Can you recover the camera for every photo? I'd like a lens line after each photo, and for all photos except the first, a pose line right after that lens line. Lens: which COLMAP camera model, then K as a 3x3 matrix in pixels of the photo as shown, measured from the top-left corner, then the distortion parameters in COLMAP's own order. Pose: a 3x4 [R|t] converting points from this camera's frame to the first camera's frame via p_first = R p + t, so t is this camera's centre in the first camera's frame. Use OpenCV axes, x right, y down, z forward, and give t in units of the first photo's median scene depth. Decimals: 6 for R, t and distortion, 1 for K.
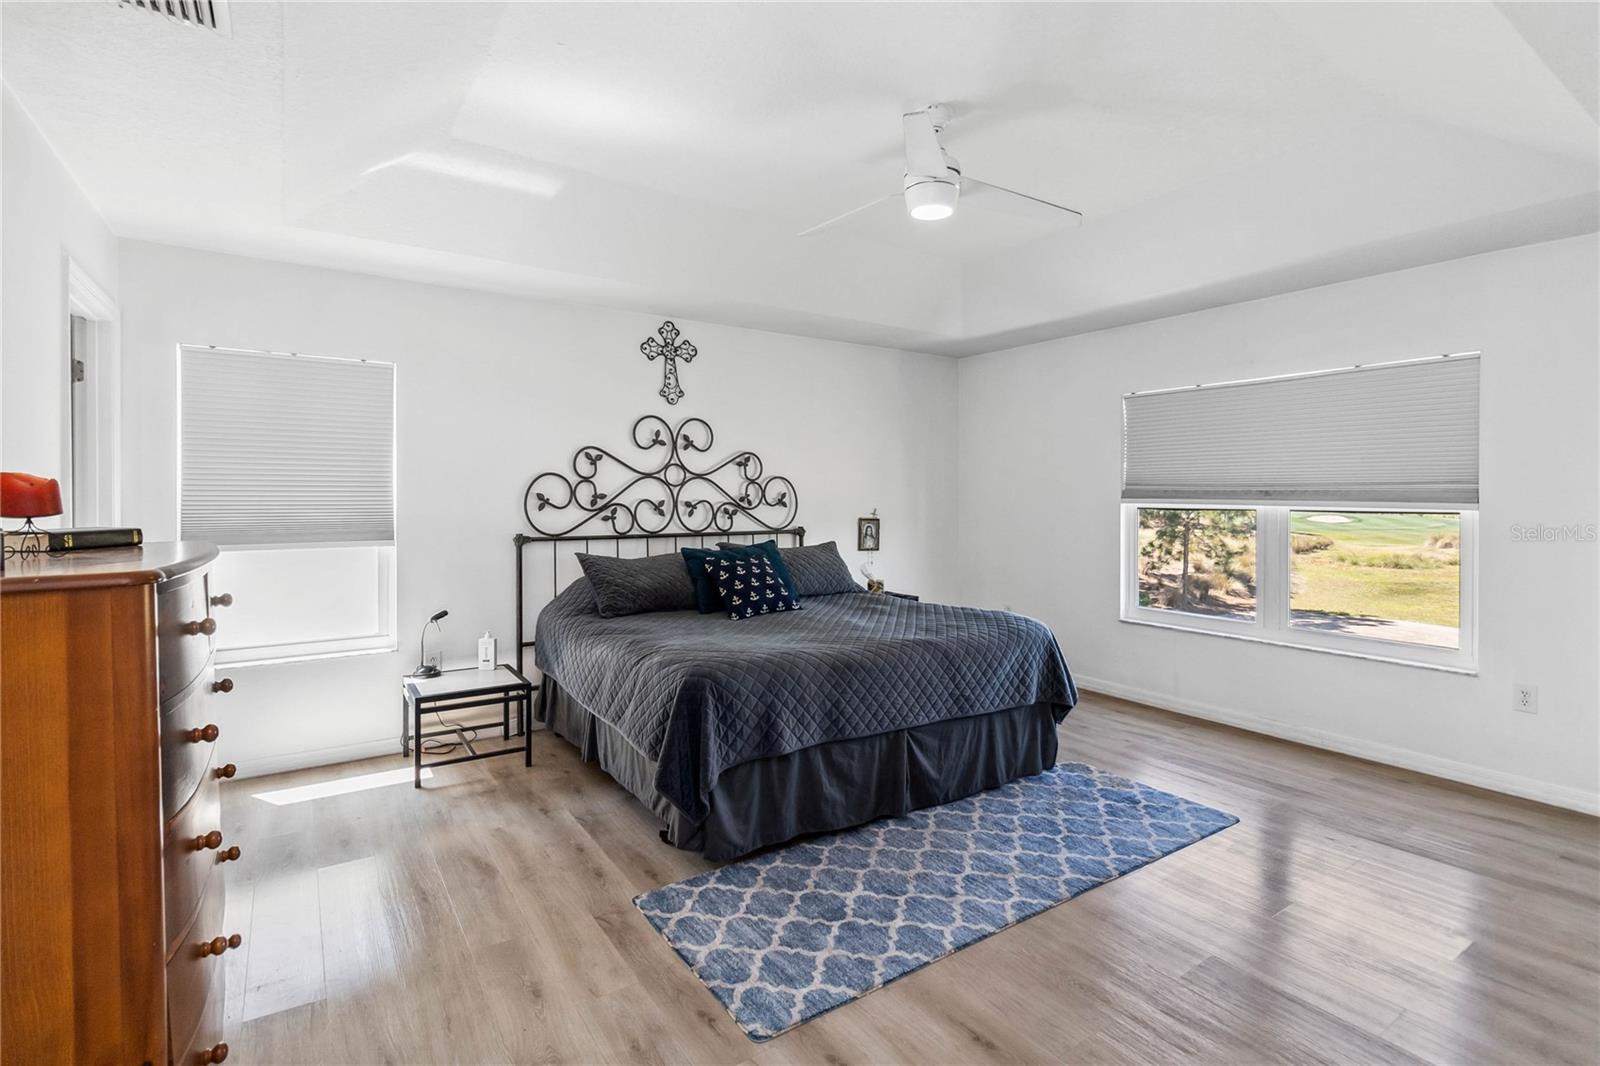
lens RADIAL K [[762.6, 0, 787.6], [0, 762.6, 497.8], [0, 0, 1]] dist [-0.000876, 0.000254]
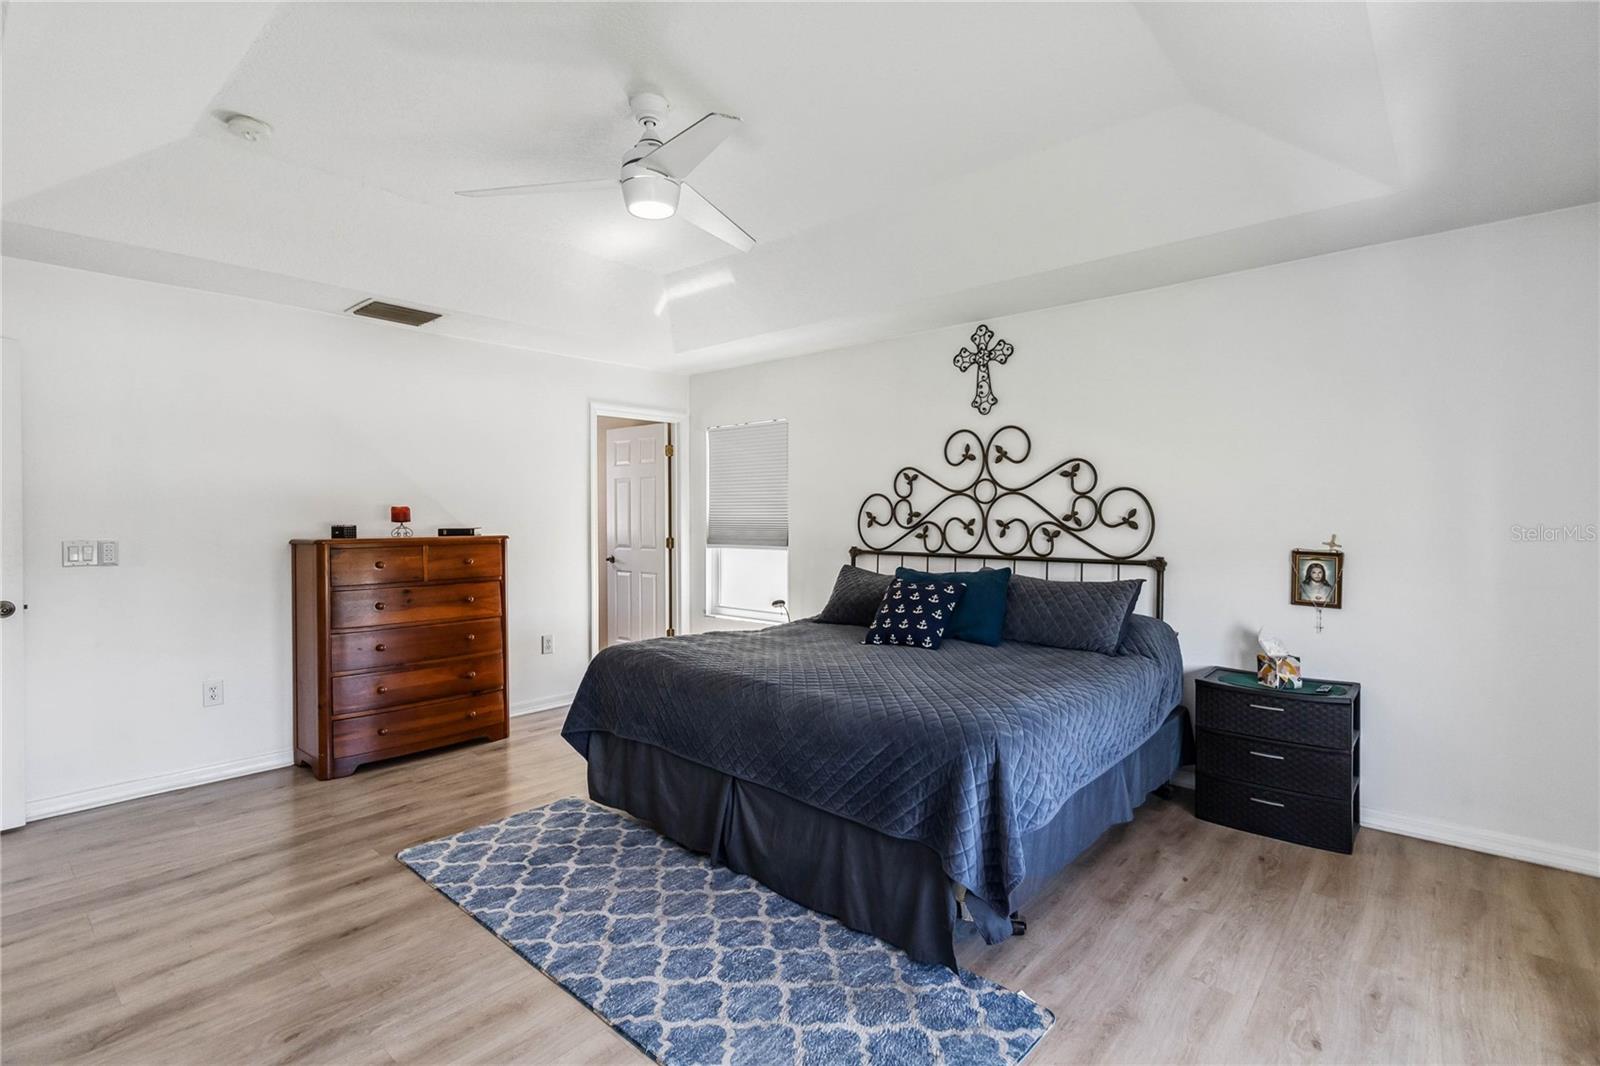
lens RADIAL K [[748.6, 0, 803.0], [0, 748.6, 518.5], [0, 0, 1]] dist [-0.000310, 0.000655]
pose [[0.255303, 0.003372, -0.966855, 0.688373], [-0.000447, 0.999994, 0.003369, 0.000036], [0.966861, -0.000428, 0.255303, 0.577977]]
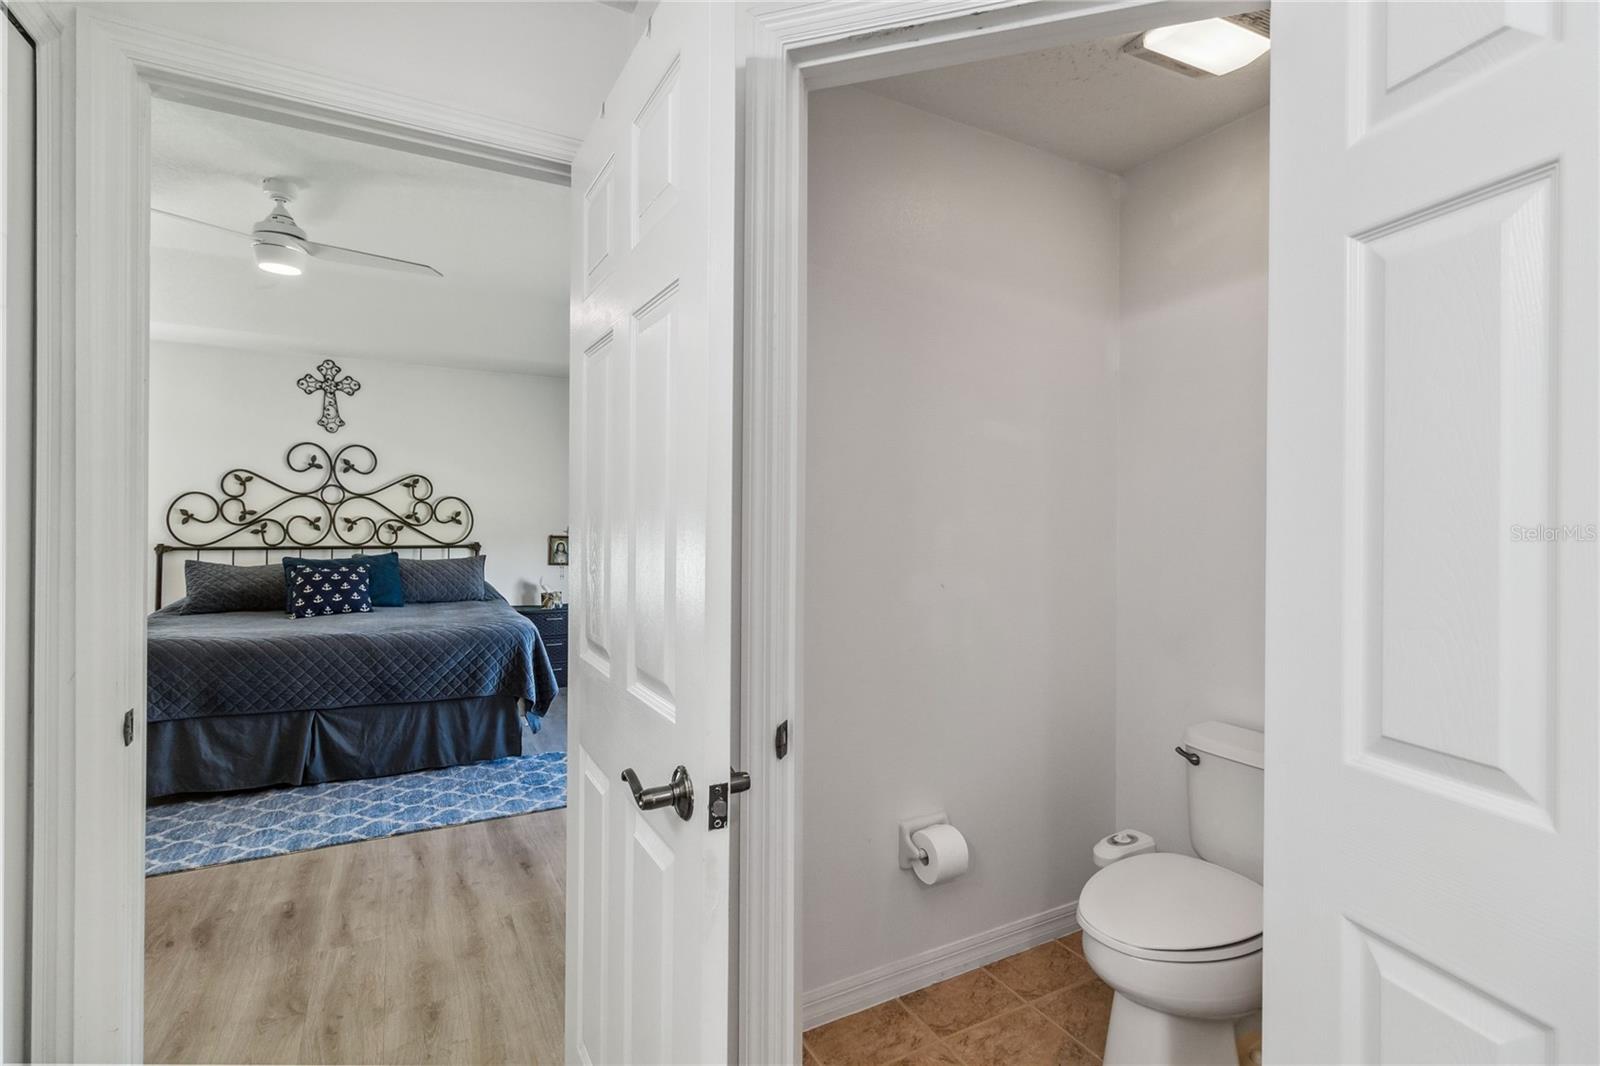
lens RADIAL K [[748.6, 0, 803.0], [0, 748.6, 518.5], [0, 0, 1]] dist [-0.000310, 0.000655]
pose [[0.995778, 0.006356, -0.091571, 0.675746], [-0.006987, 0.999954, -0.006572, 0.008486], [0.091525, 0.007184, 0.995777, -0.048840]]
